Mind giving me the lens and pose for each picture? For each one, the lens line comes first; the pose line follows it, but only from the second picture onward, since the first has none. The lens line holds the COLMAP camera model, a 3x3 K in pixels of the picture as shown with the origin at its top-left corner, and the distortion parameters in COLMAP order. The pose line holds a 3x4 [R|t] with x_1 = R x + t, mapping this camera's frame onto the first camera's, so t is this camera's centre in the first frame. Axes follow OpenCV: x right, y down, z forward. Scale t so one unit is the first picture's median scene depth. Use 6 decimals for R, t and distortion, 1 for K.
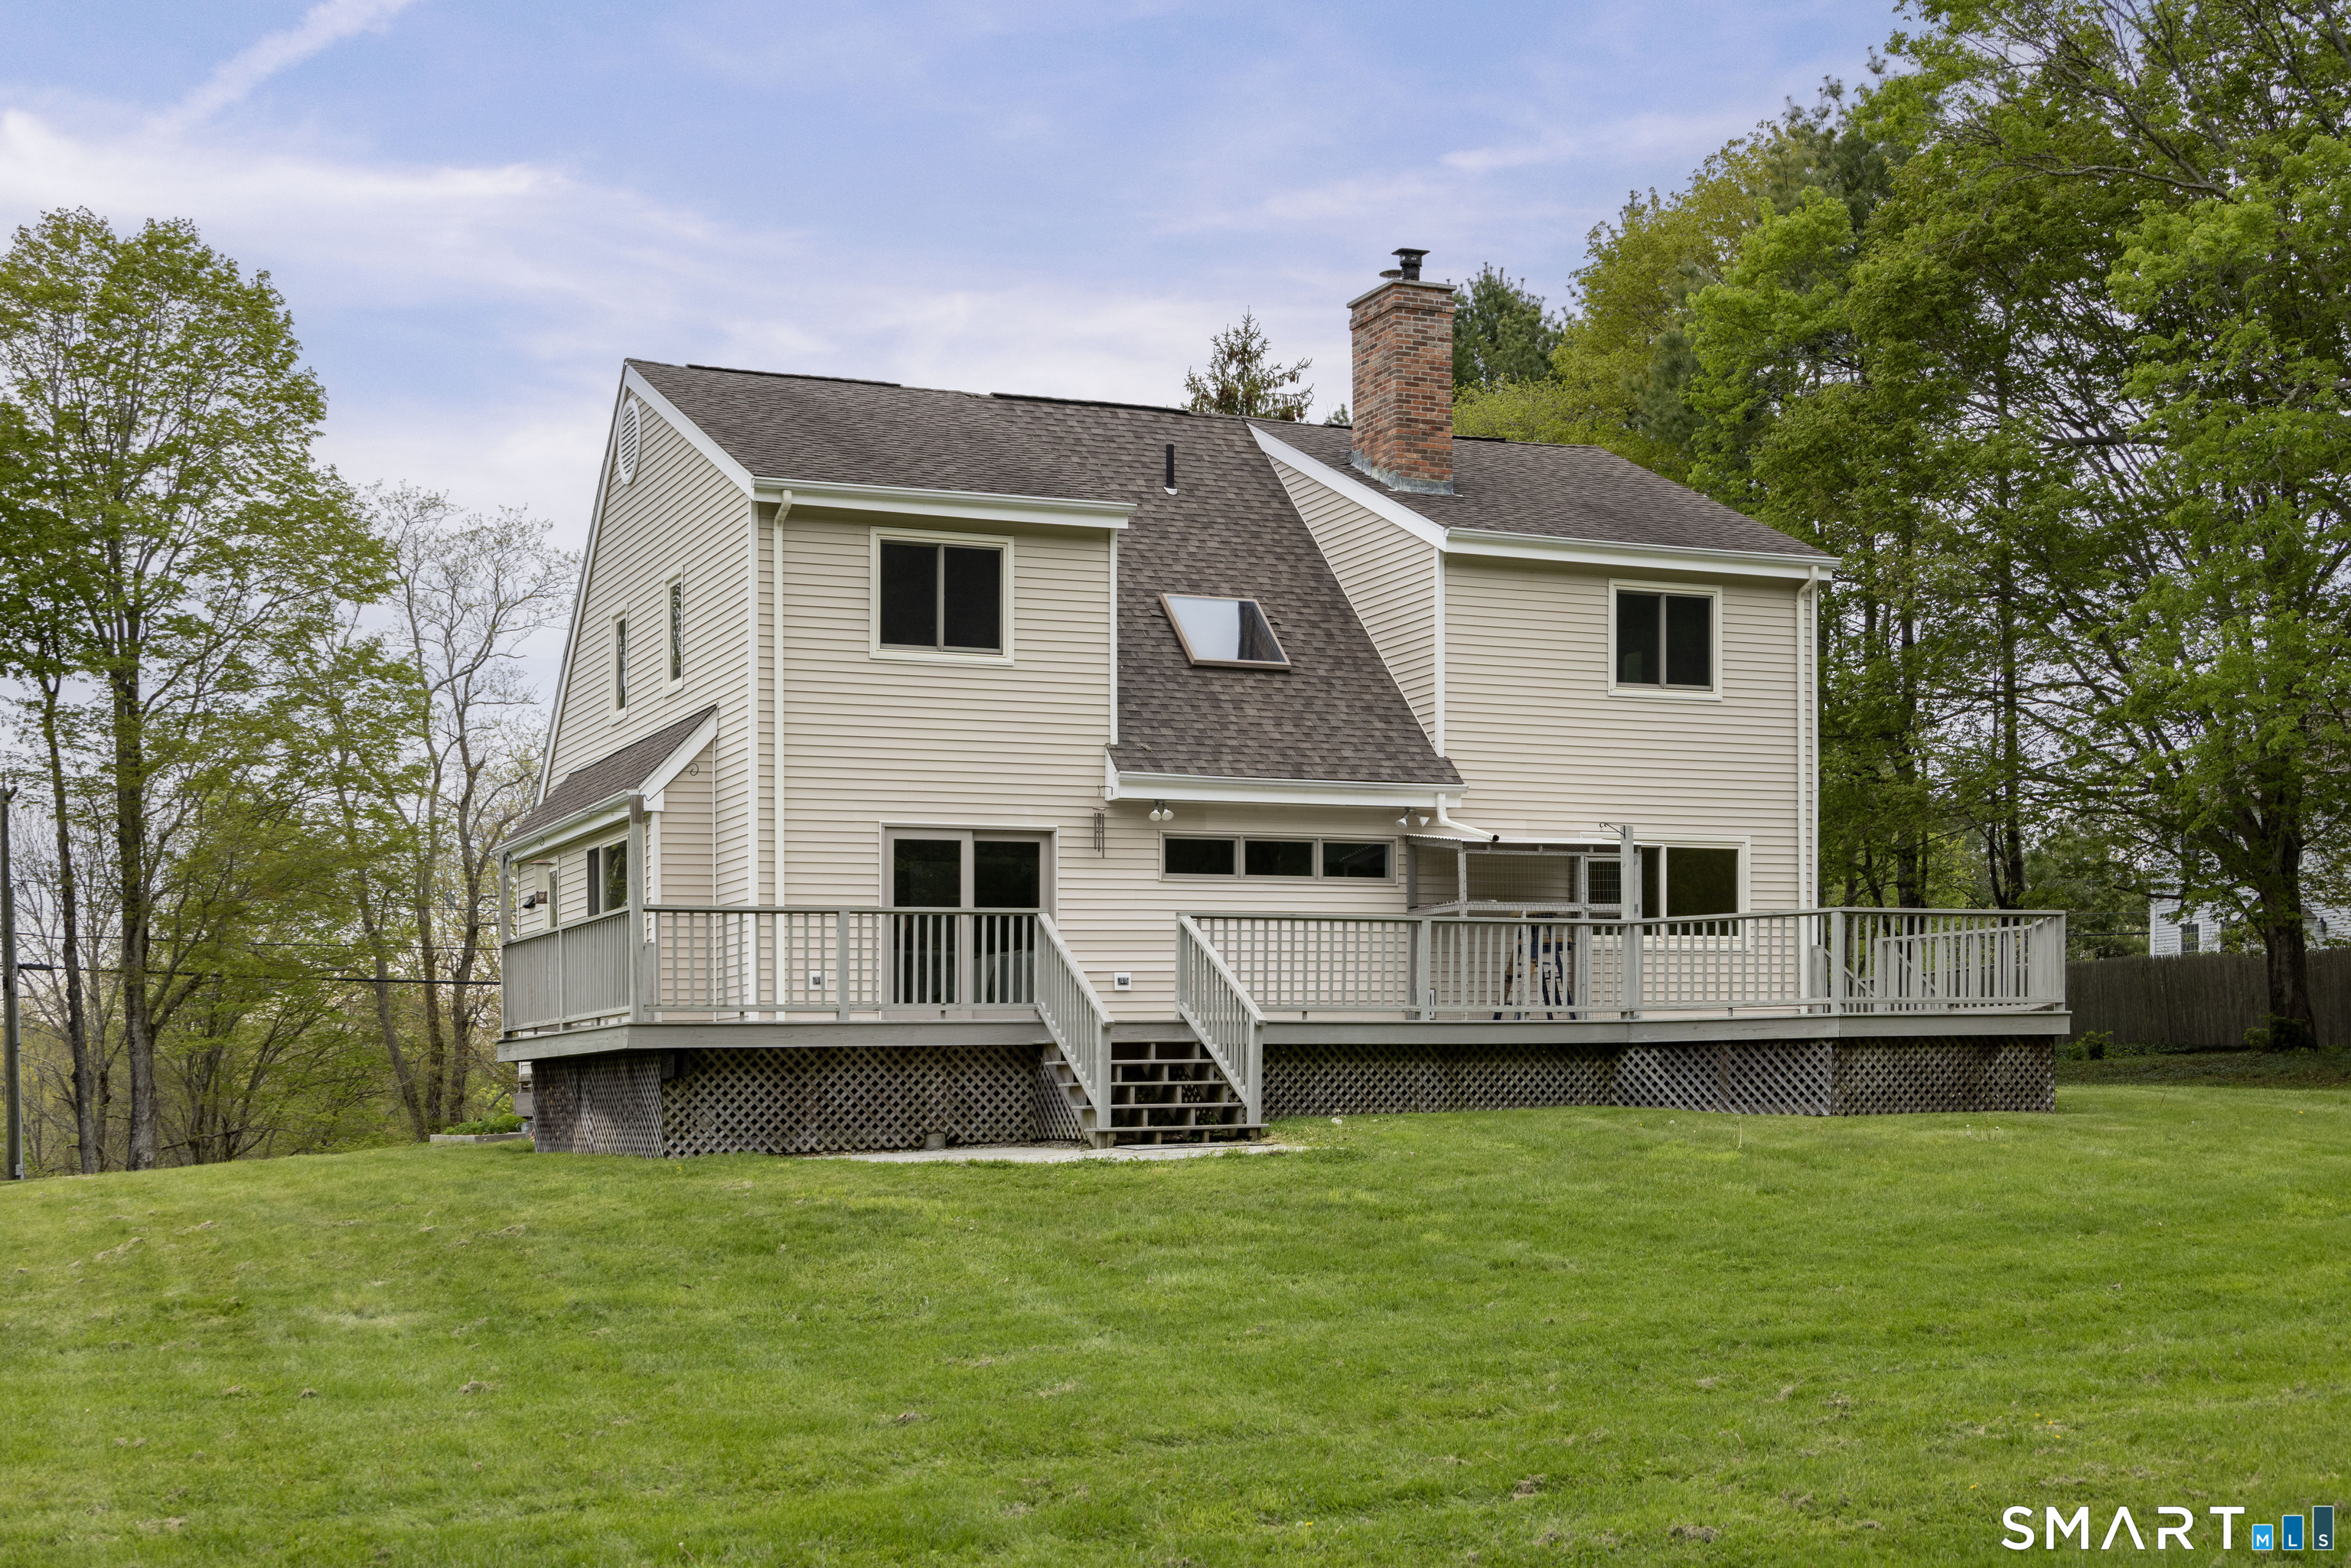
lens RADIAL K [[2843.1, 0, 1161.5], [0, 2843.1, 847.3], [0, 0, 1]] dist [-0.047667, 0.000000]
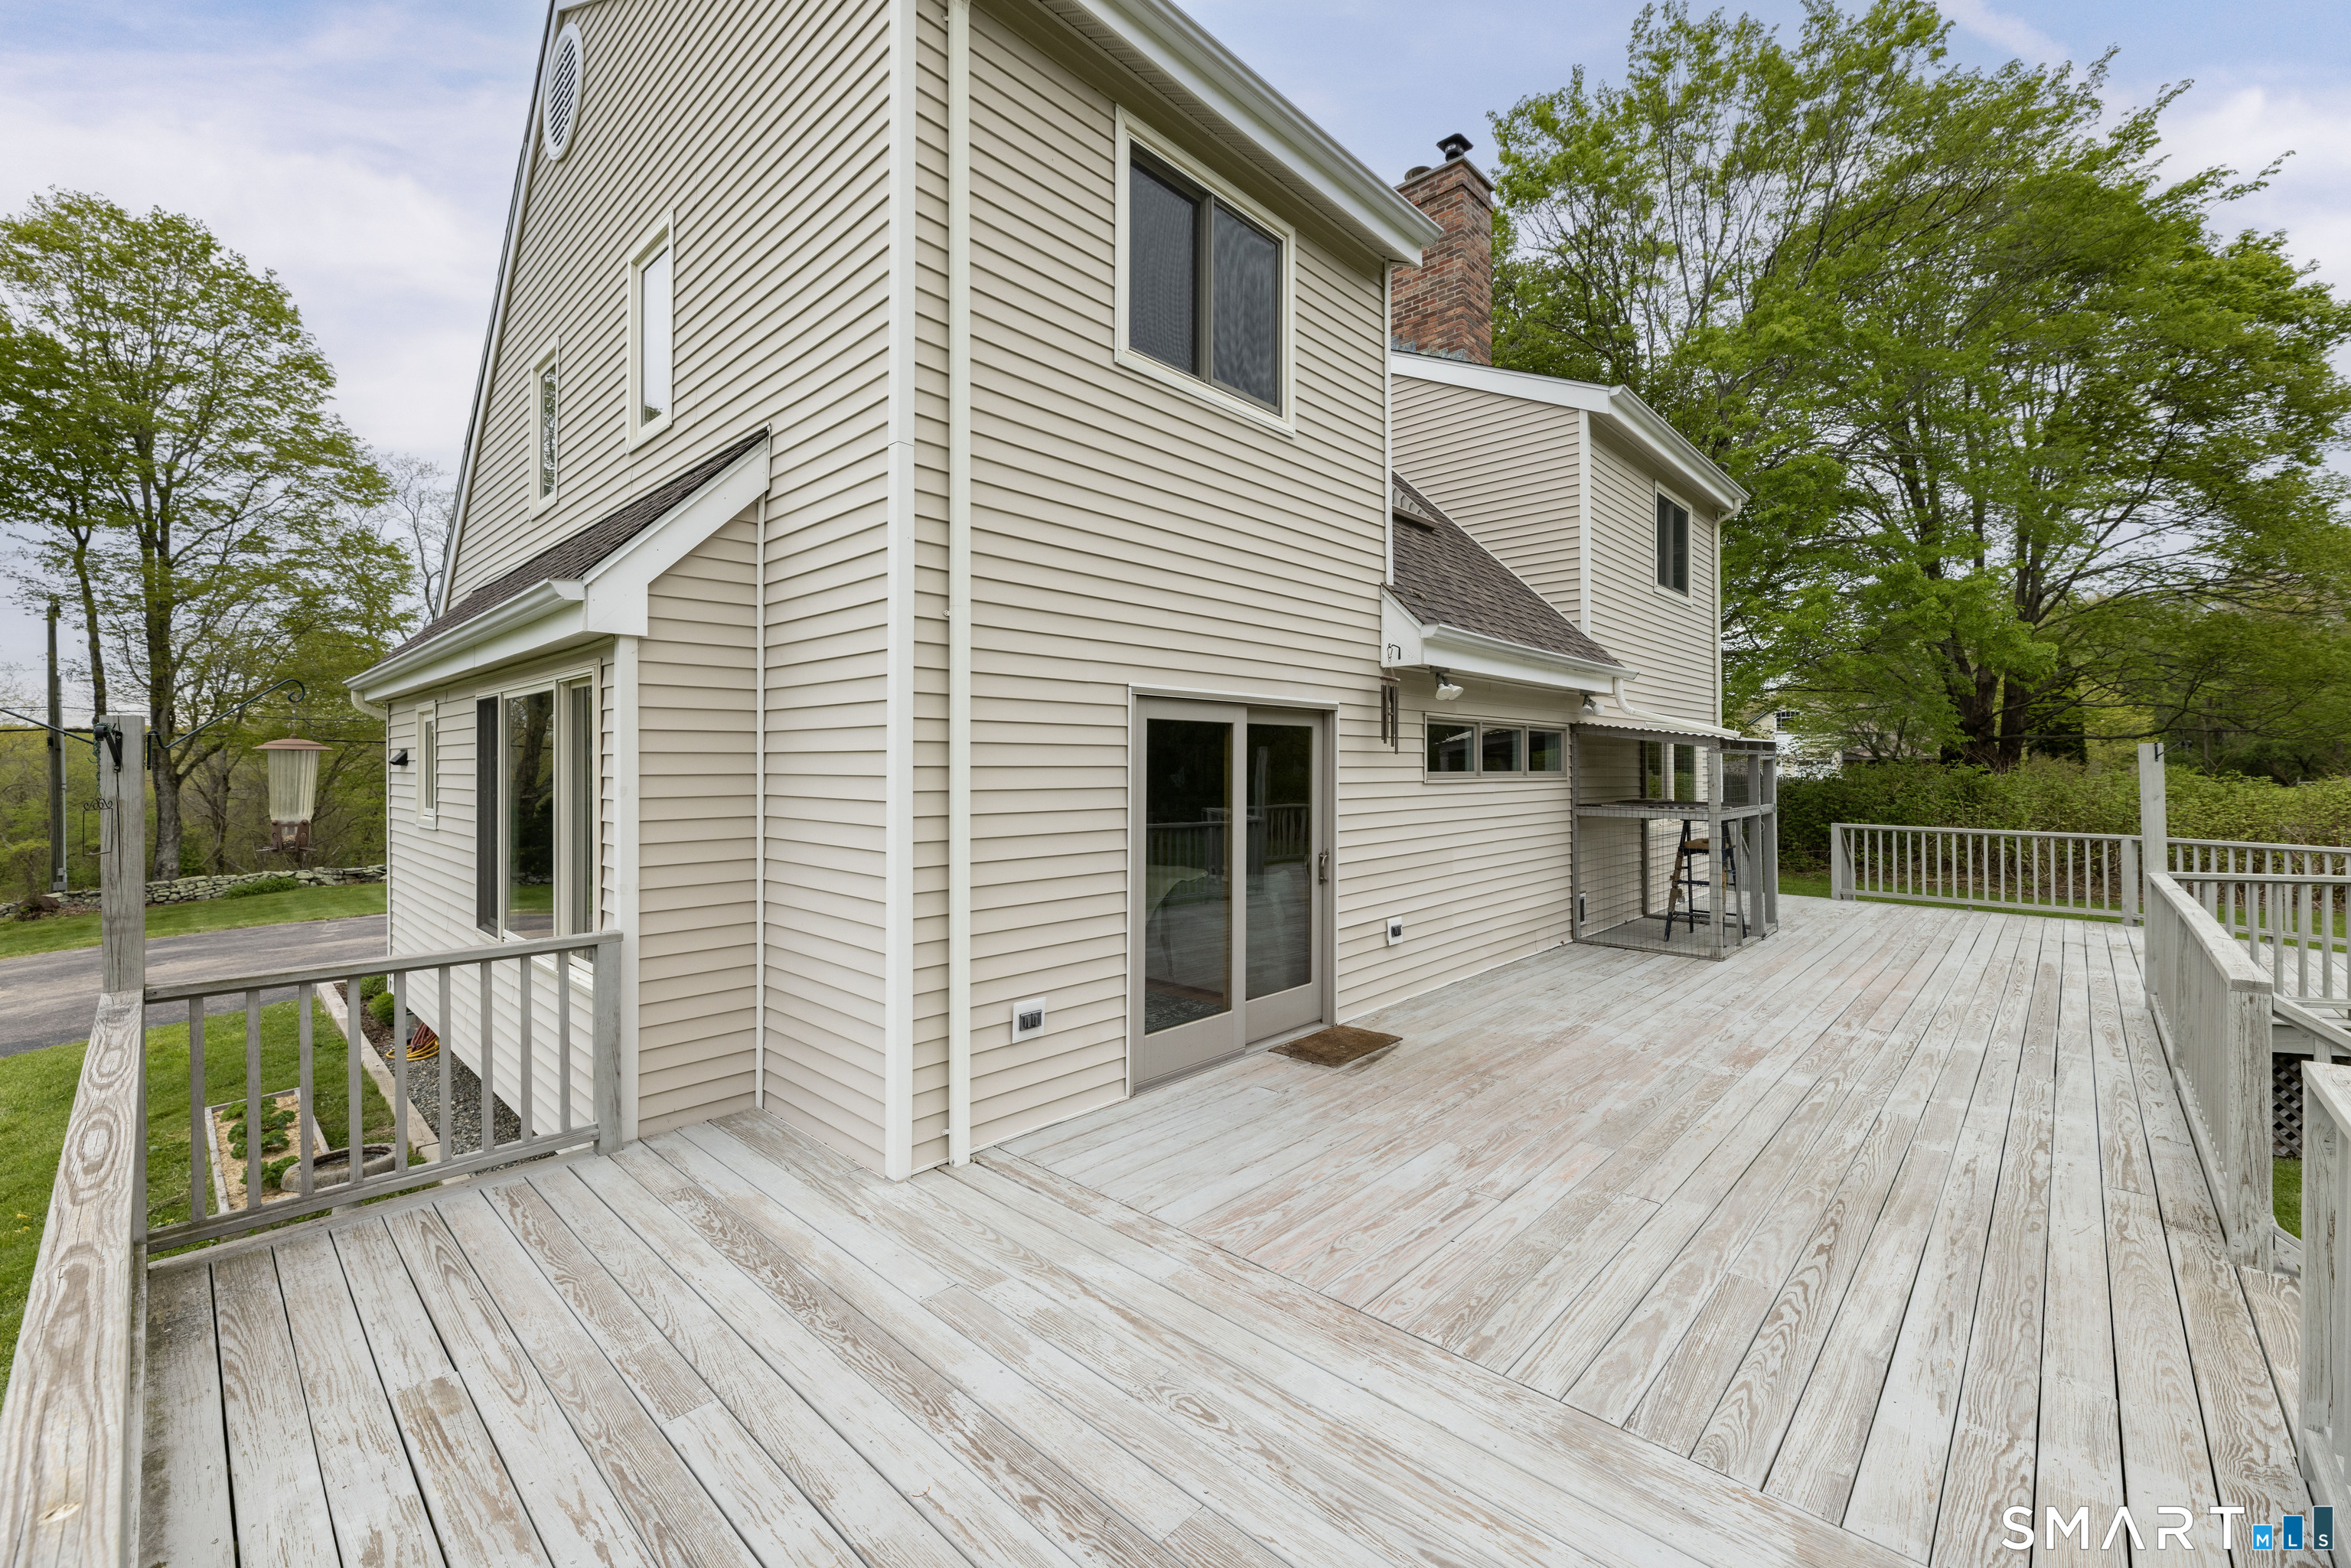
lens RADIAL K [[952.1, 0, 1184.7], [0, 952.1, 763.8], [0, 0, 1]] dist [0.014055, 0.001018]
pose [[0.925676, 0.017589, 0.377908, -0.148075], [-0.047397, 0.996440, 0.069722, -0.006896], [-0.375336, -0.082452, 0.923214, 0.797392]]
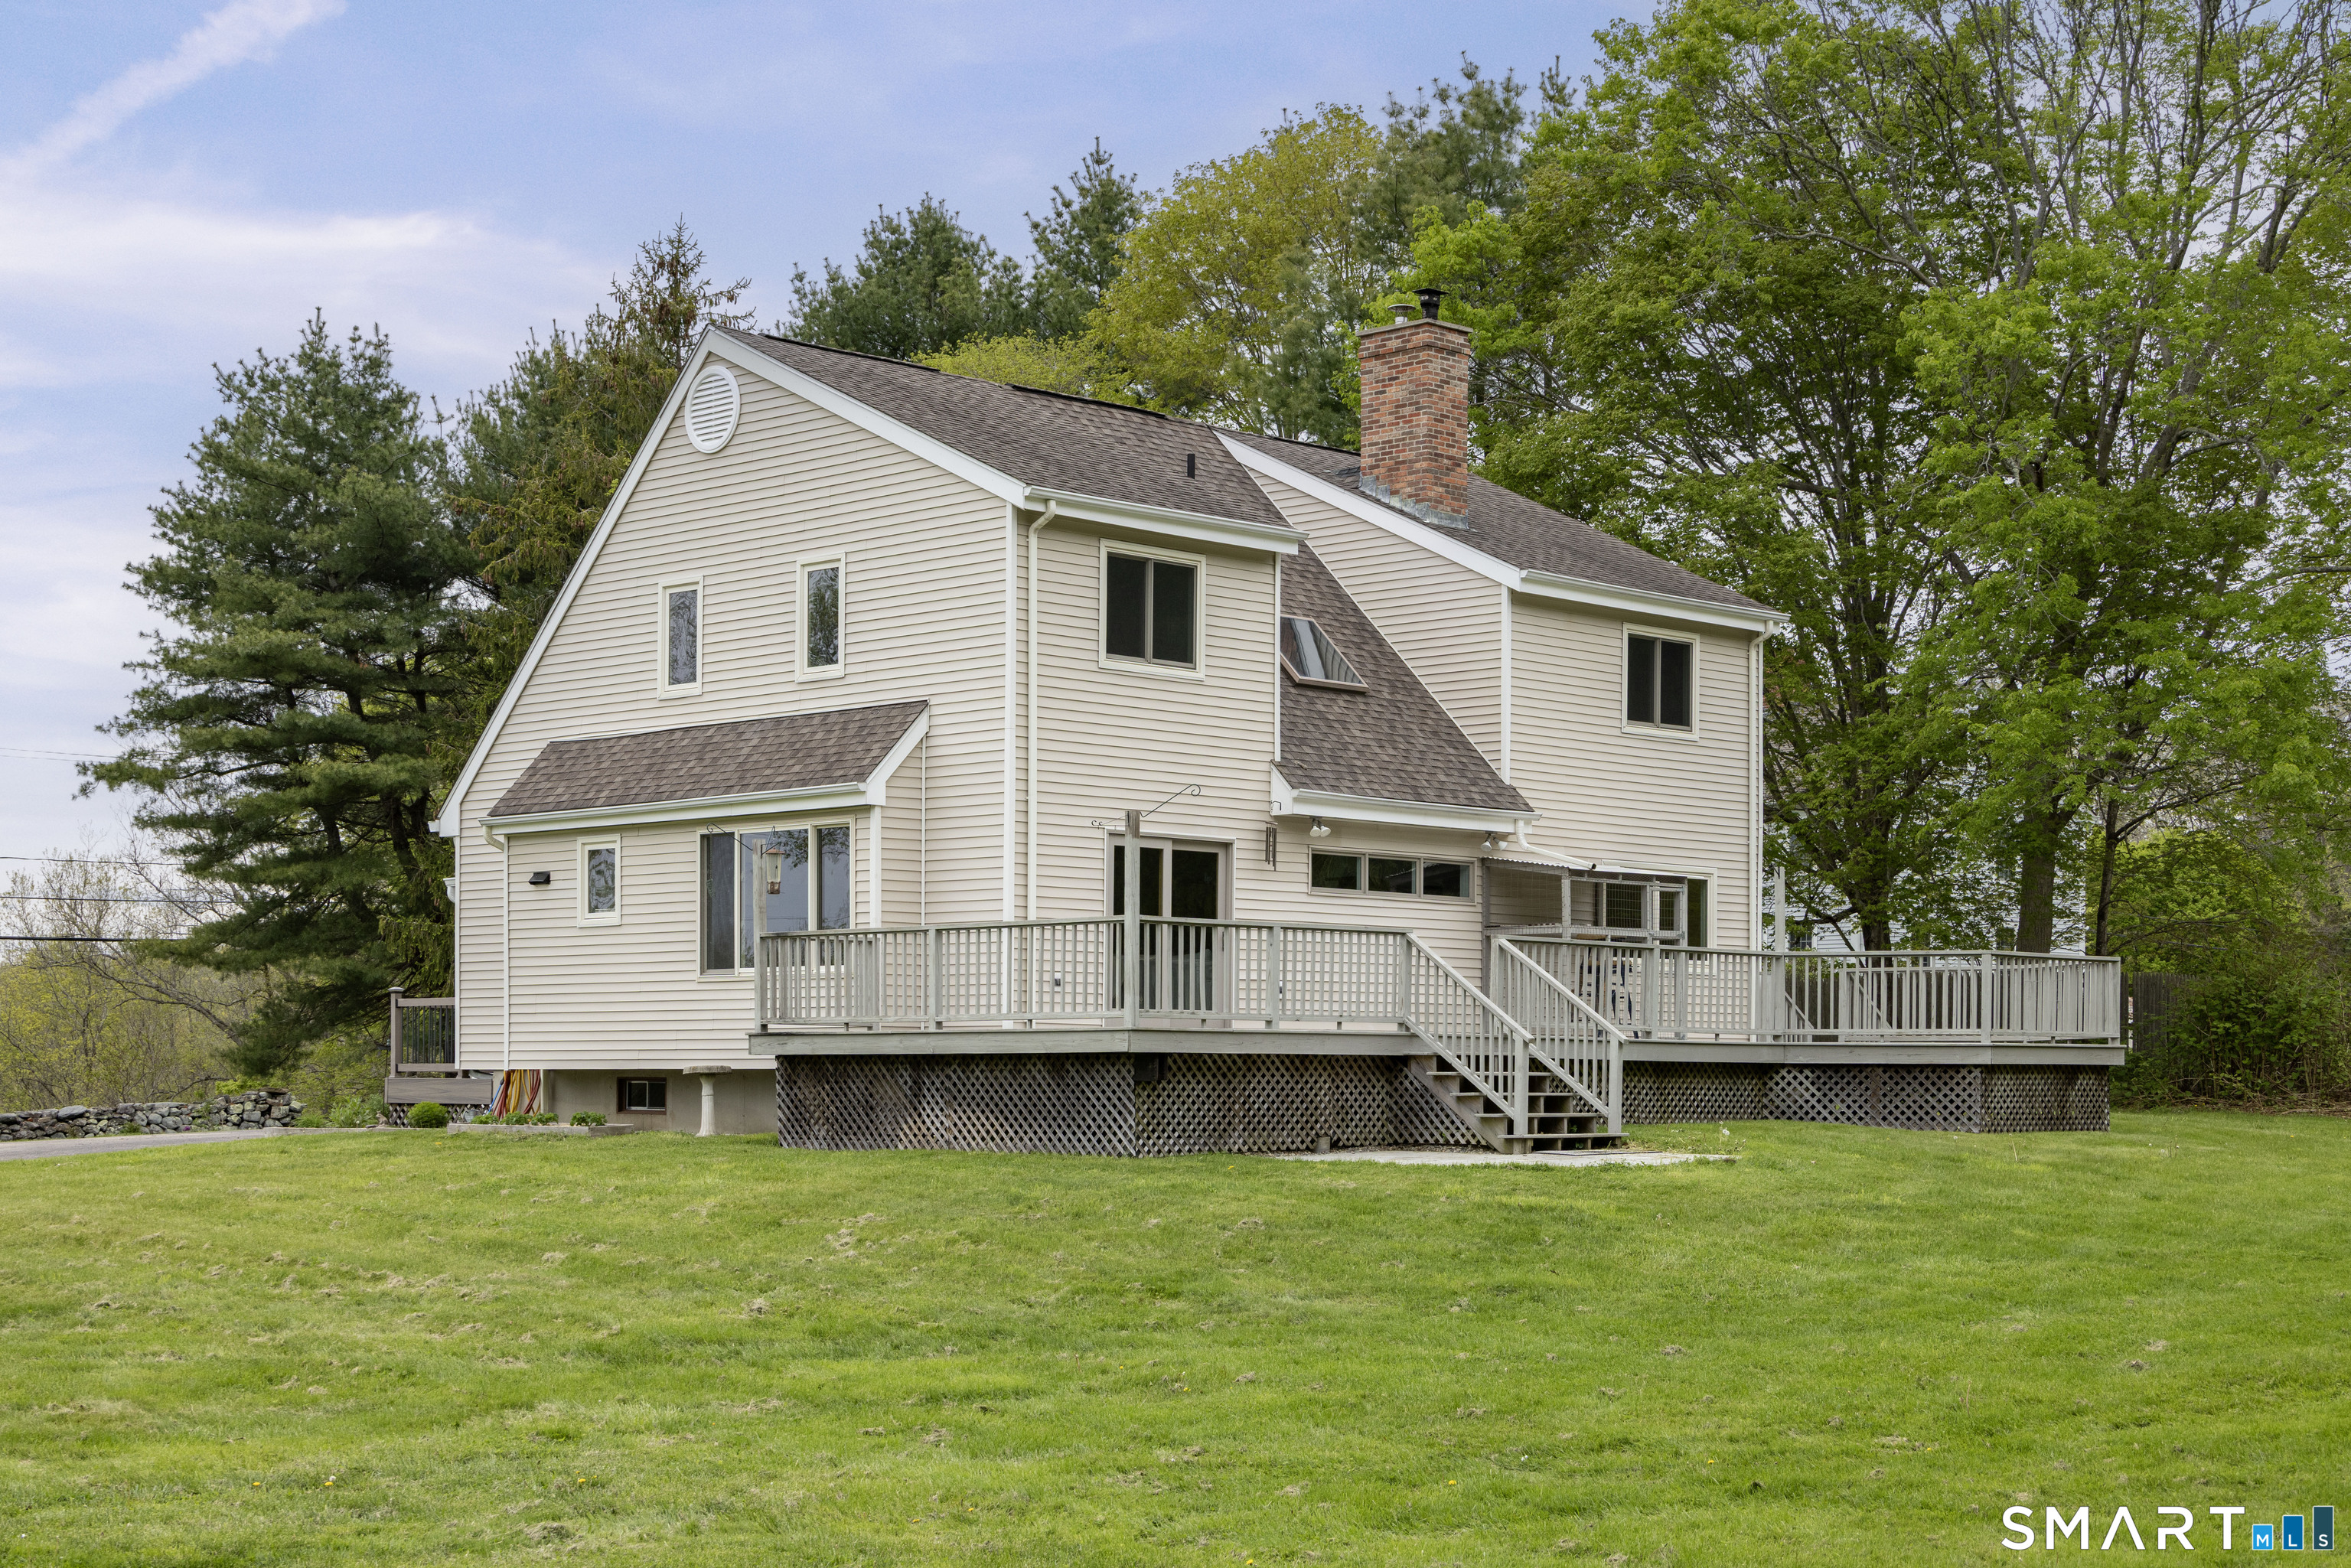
lens RADIAL K [[3330.6, 0, 1202.4], [0, 3330.6, 689.0], [0, 0, 1]] dist [0.001886, 0.000000]
pose [[0.936121, 0.061994, 0.346171, -0.462604], [-0.050774, 0.997852, -0.041398, -0.010645], [-0.347994, 0.021177, 0.937258, -0.130851]]
